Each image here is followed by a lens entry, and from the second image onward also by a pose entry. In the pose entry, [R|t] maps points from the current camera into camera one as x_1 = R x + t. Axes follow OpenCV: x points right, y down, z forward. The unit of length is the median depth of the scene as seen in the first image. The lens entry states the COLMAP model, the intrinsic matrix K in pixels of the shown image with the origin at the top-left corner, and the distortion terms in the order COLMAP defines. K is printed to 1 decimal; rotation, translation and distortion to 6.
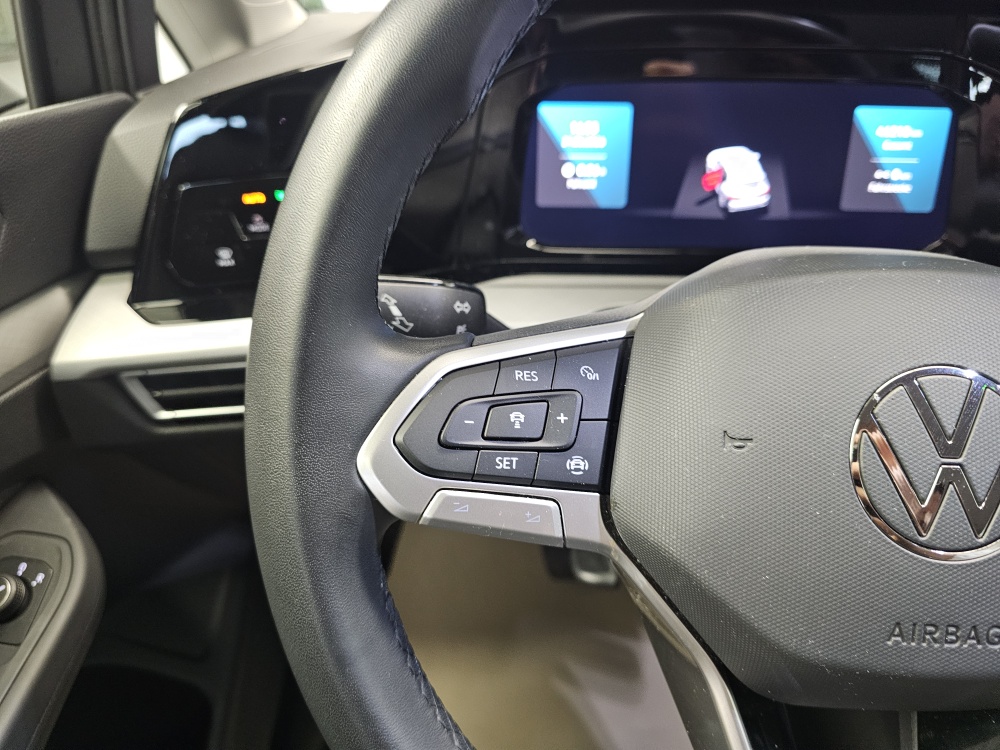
lens RADIAL K [[709.8, 0, 497.1], [0, 709.8, 364.0], [0, 0, 1]] dist [0.002739, -0.037063]
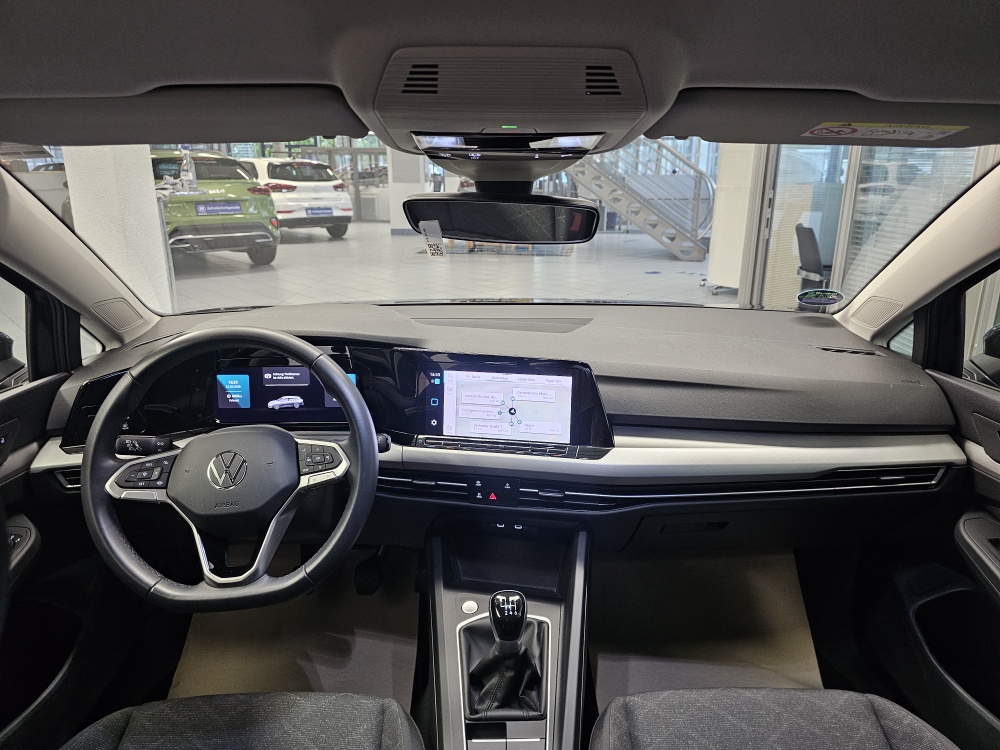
lens RADIAL K [[671.0, 0, 510.4], [0, 671.0, 363.2], [0, 0, 1]] dist [0.050420, -0.055358]
pose [[0.995922, -0.019854, 0.088011, 1.085399], [0.038293, 0.976282, -0.213089, 0.243948], [-0.081693, 0.215590, 0.973061, -1.943221]]
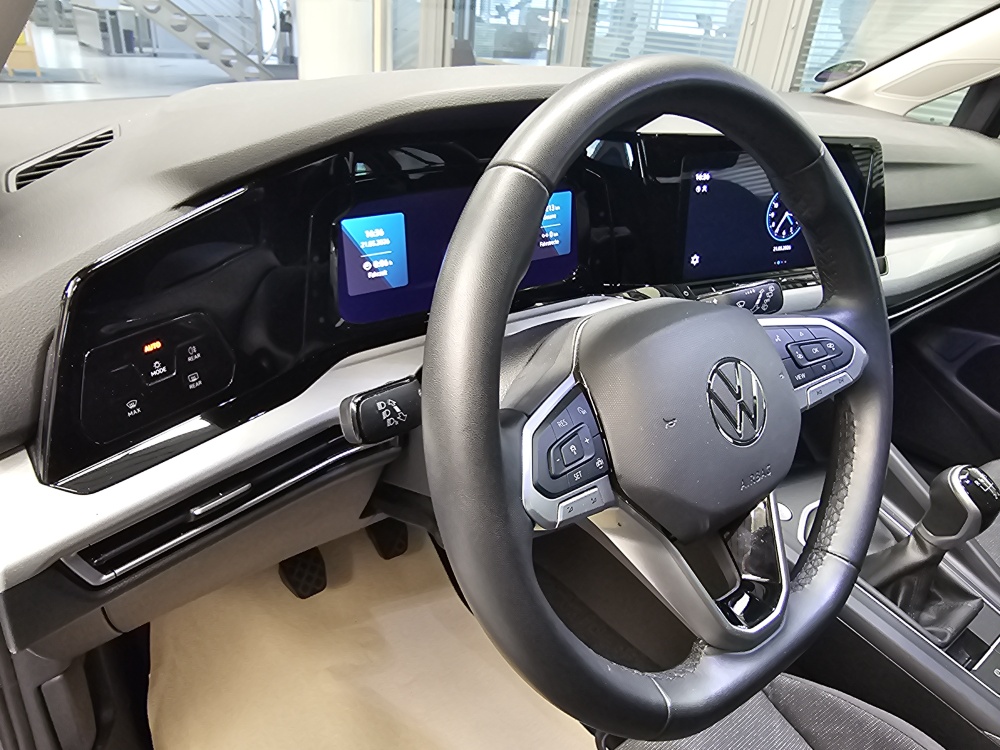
lens RADIAL K [[684.6, 0, 475.5], [0, 684.6, 371.4], [0, 0, 1]] dist [0.001526, -0.002355]
pose [[0.756440, -0.258230, 0.600929, -0.594691], [0.250013, 0.963150, 0.099170, -0.176769], [-0.604394, 0.075224, 0.793127, -0.094198]]
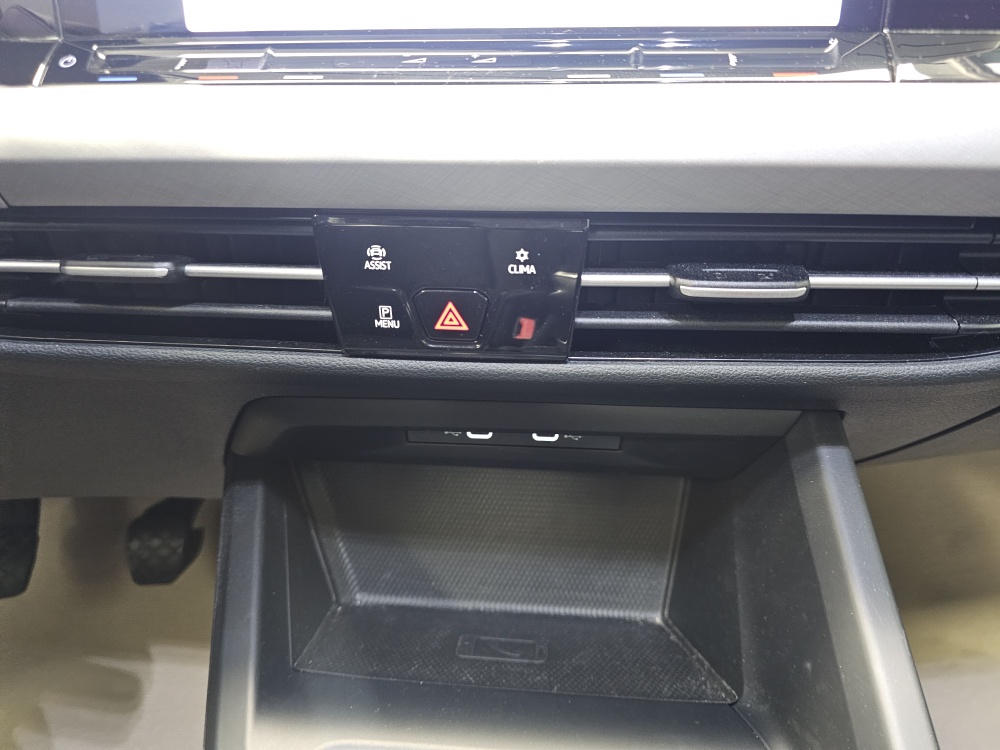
lens RADIAL K [[709.8, 0, 497.1], [0, 709.8, 364.0], [0, 0, 1]] dist [0.002739, -0.037063]
pose [[0.983054, -0.086448, 0.161655, 1.185448], [0.090185, 0.995798, -0.015910, 0.240589], [-0.159600, 0.030220, 0.986719, 0.321458]]
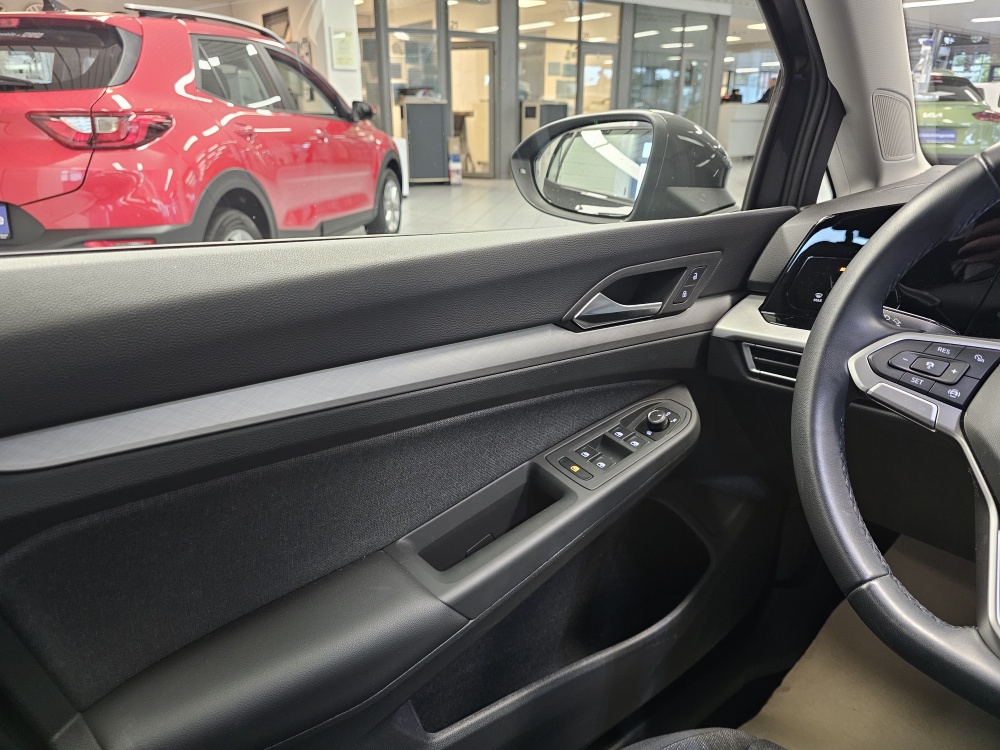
lens RADIAL K [[684.6, 0, 505.5], [0, 684.6, 367.3], [0, 0, 1]] dist [0.056976, -0.058901]
pose [[0.686536, 0.260331, -0.678893, 0.325082], [-0.351405, 0.936217, 0.003644, 0.298552], [0.636540, 0.236065, 0.734228, -0.791310]]
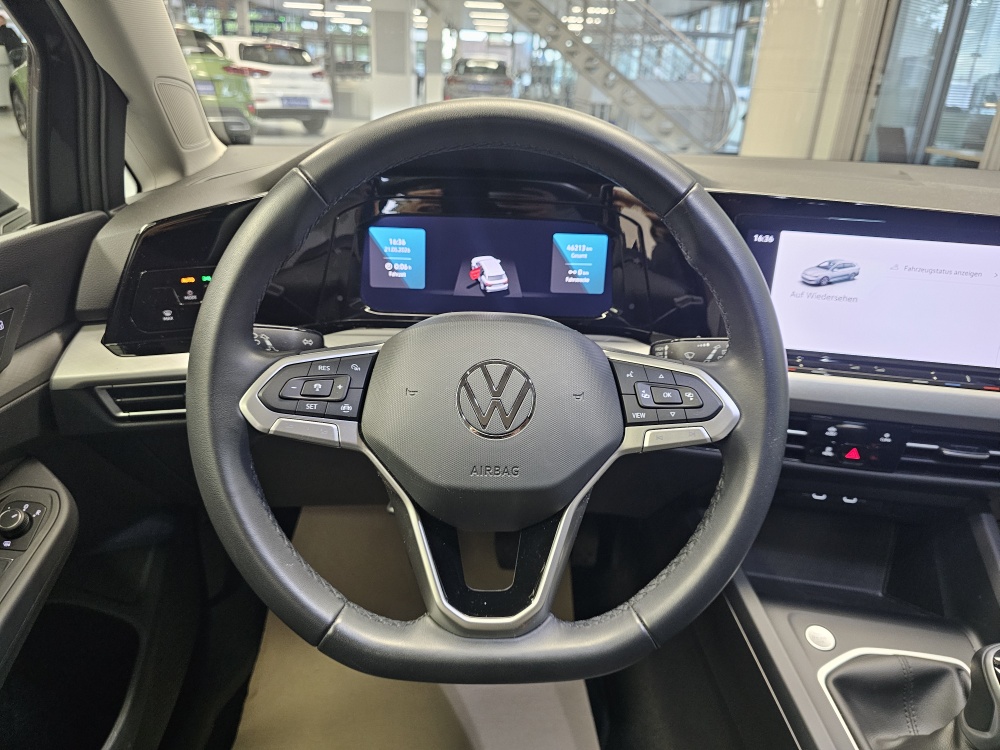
lens RADIAL K [[682.9, 0, 504.6], [0, 682.9, 361.7], [0, 0, 1]] dist [0.046076, -0.071765]
pose [[0.992126, 0.002408, 0.125225, 0.183419], [0.009984, 0.995114, -0.098230, 0.117182], [-0.124849, 0.098707, 0.987254, -0.635503]]
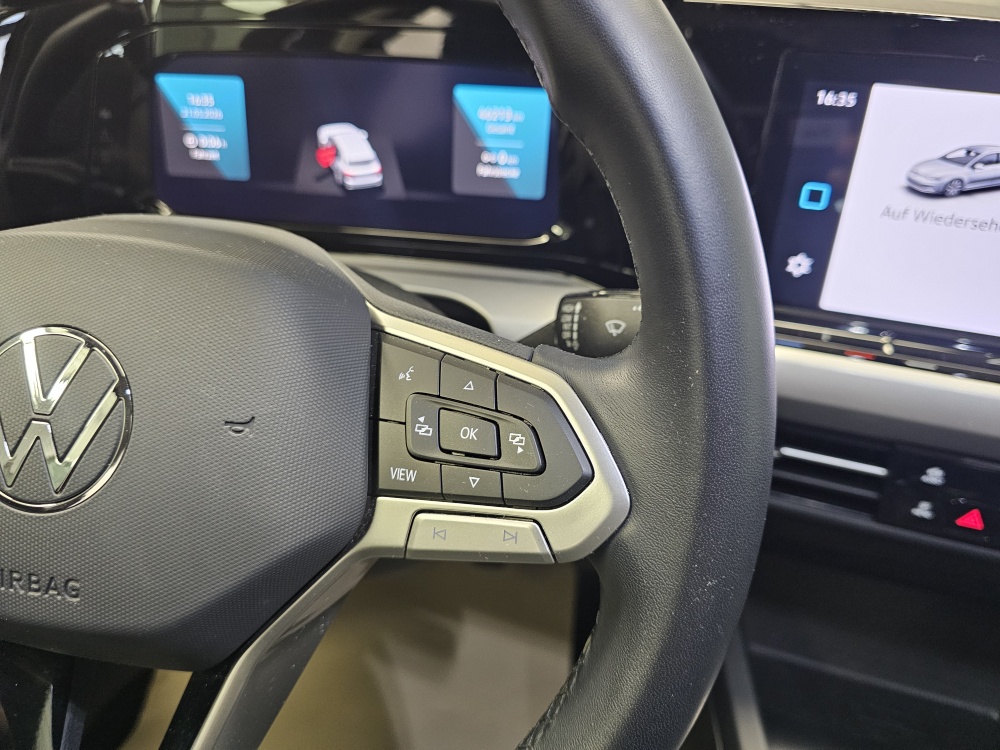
lens RADIAL K [[719.6, 0, 496.7], [0, 719.6, 362.8], [0, 0, 1]] dist [-0.023134, -0.002438]
pose [[0.997214, 0.060744, -0.043306, 0.651835], [-0.059953, 0.998014, 0.019320, -0.001520], [0.044394, -0.016670, 0.998875, -0.008877]]
